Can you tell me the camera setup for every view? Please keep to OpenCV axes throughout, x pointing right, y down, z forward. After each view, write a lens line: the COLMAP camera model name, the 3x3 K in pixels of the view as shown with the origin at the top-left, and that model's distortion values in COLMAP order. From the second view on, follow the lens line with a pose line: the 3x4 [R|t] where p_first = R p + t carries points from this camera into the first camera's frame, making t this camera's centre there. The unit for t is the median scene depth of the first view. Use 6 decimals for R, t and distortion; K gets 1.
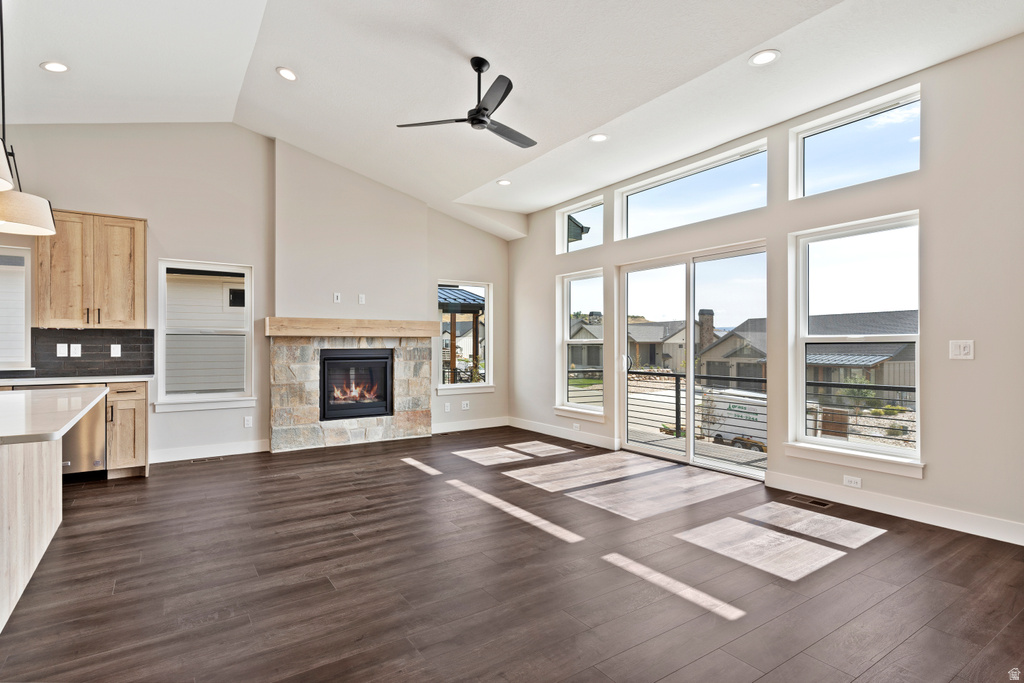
lens RADIAL K [[516.2, 0, 509.8], [0, 516.2, 345.7], [0, 0, 1]] dist [0.006883, -0.002445]
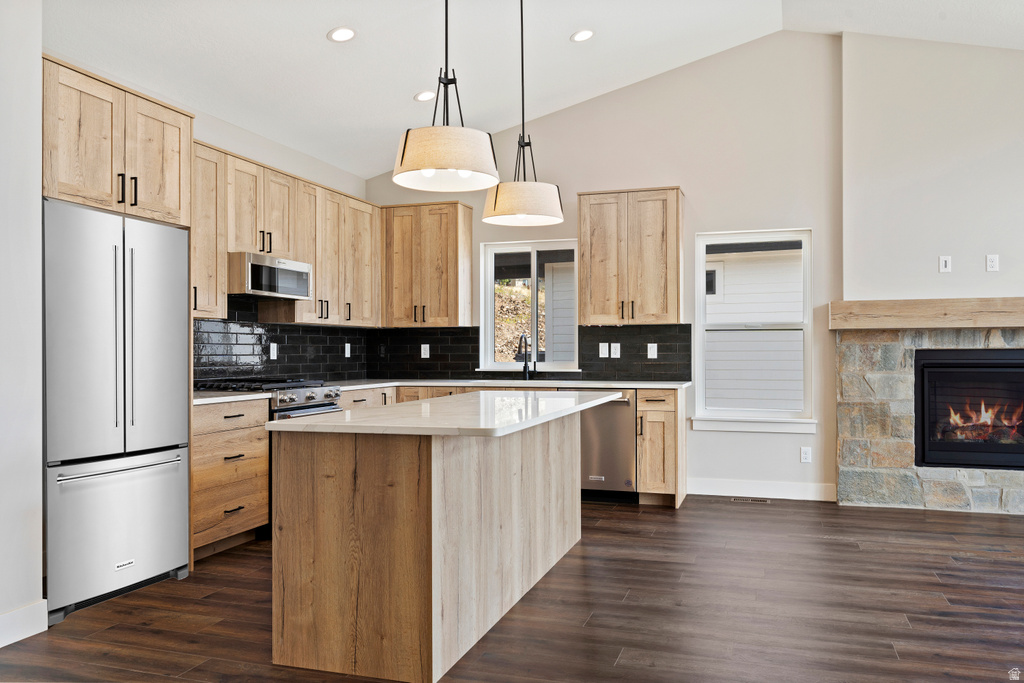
lens RADIAL K [[804.0, 0, 510.6], [0, 804.0, 343.5], [0, 0, 1]] dist [0.000941, 0.000270]
pose [[0.613249, -0.007401, -0.789855, 0.099141], [0.002158, 0.999968, -0.007694, 0.006115], [0.789887, 0.003013, 0.613245, 0.030830]]
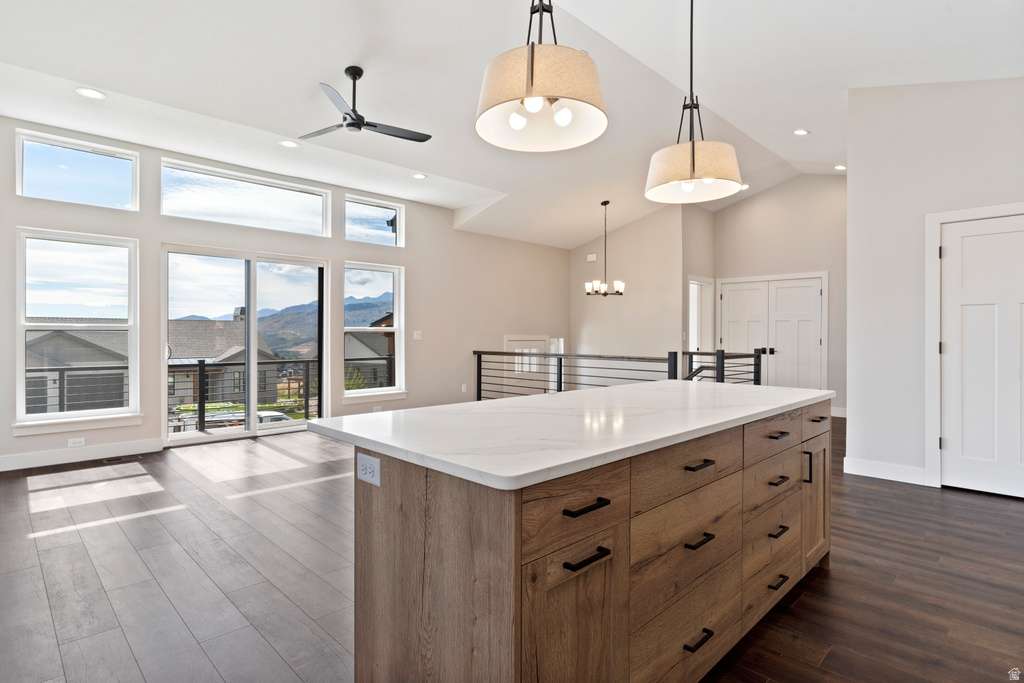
lens RADIAL K [[526.6, 0, 521.9], [0, 526.6, 332.5], [0, 0, 1]] dist [-0.001468, 0.000935]
pose [[-0.198115, 0.001536, 0.980178, -0.804378], [-0.003222, 0.999992, -0.002218, -0.000400], [-0.980173, -0.003598, -0.198109, 0.584444]]
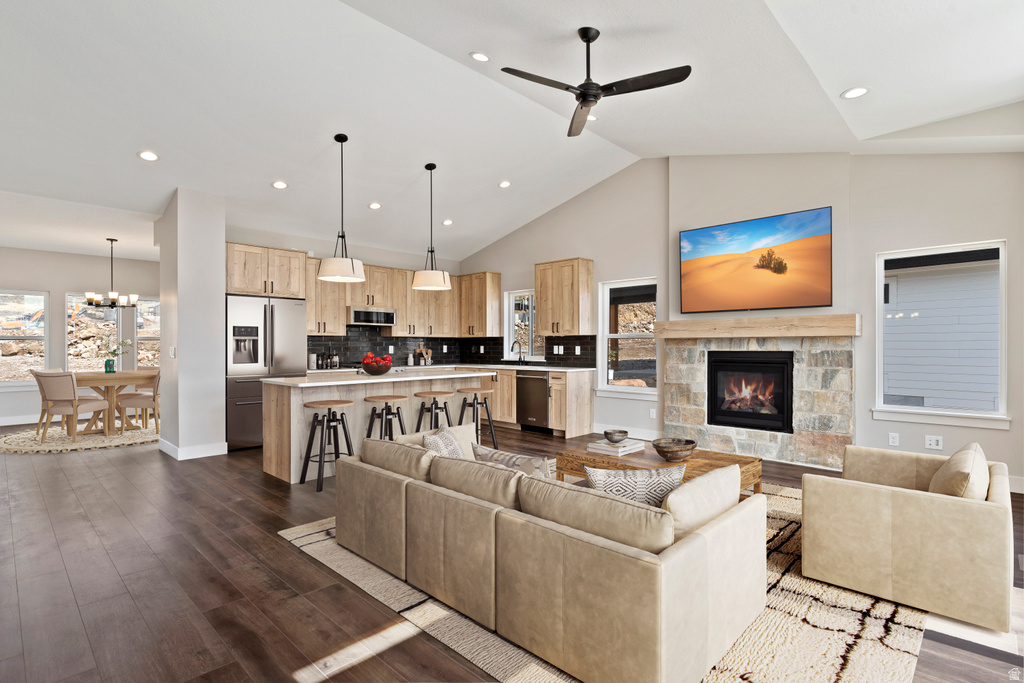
lens RADIAL K [[516.2, 0, 511.5], [0, 516.2, 343.4], [0, 0, 1]] dist [0.006883, -0.002445]
pose [[0.212691, -0.003262, -0.977114, 0.537329], [0.000111, 0.999995, -0.003315, -0.004757], [0.977120, 0.000596, 0.212690, 0.446903]]
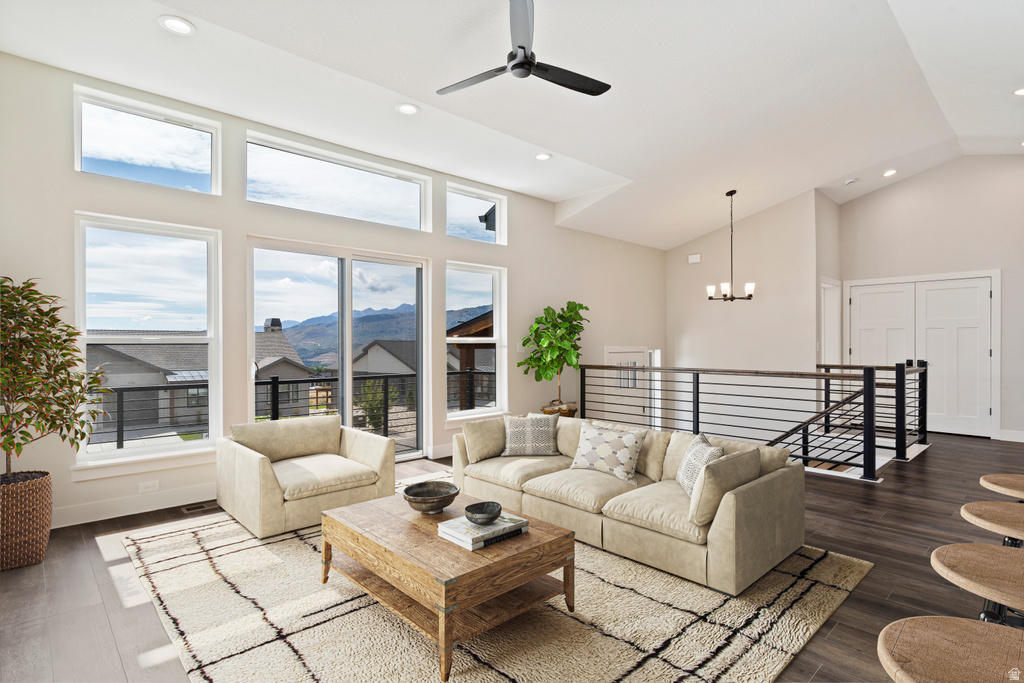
lens RADIAL K [[516.2, 0, 525.4], [0, 516.2, 340.6], [0, 0, 1]] dist [0.006883, -0.002445]
pose [[-0.171987, 0.005230, 0.985085, -0.569470], [0.001441, 0.999986, -0.005057, -0.004106], [-0.985098, 0.000549, -0.171992, 0.755477]]
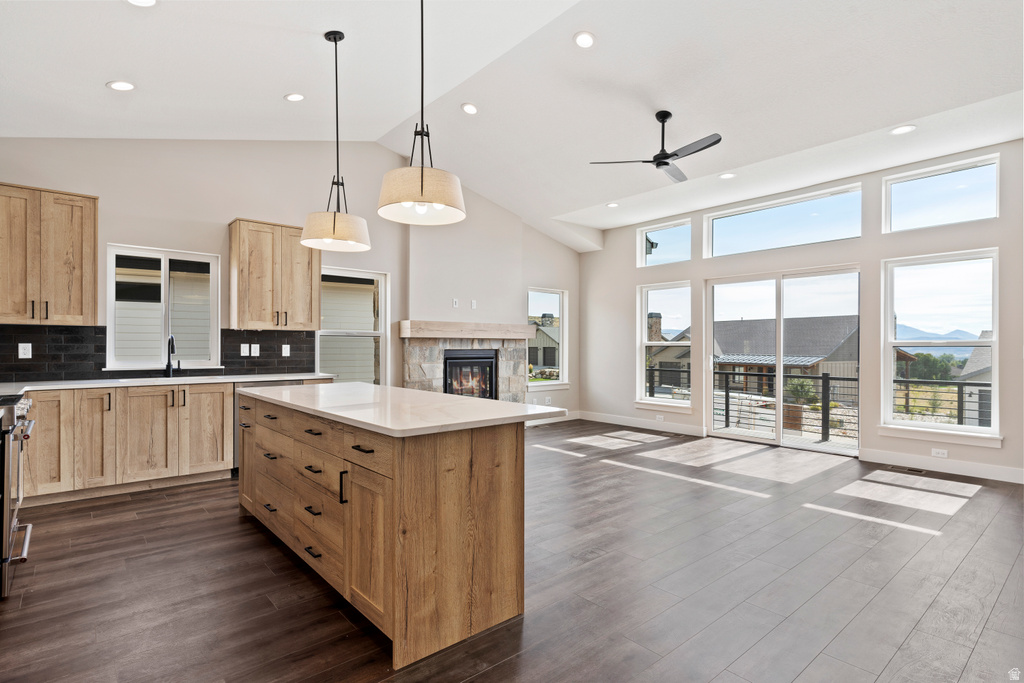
lens RADIAL K [[516.2, 0, 511.3], [0, 516.2, 346.2], [0, 0, 1]] dist [0.006883, -0.002445]
pose [[0.993173, 0.004051, 0.116581, -0.367846], [-0.003975, 0.999992, -0.000883, -0.000460], [-0.116584, 0.000414, 0.993181, -0.110394]]
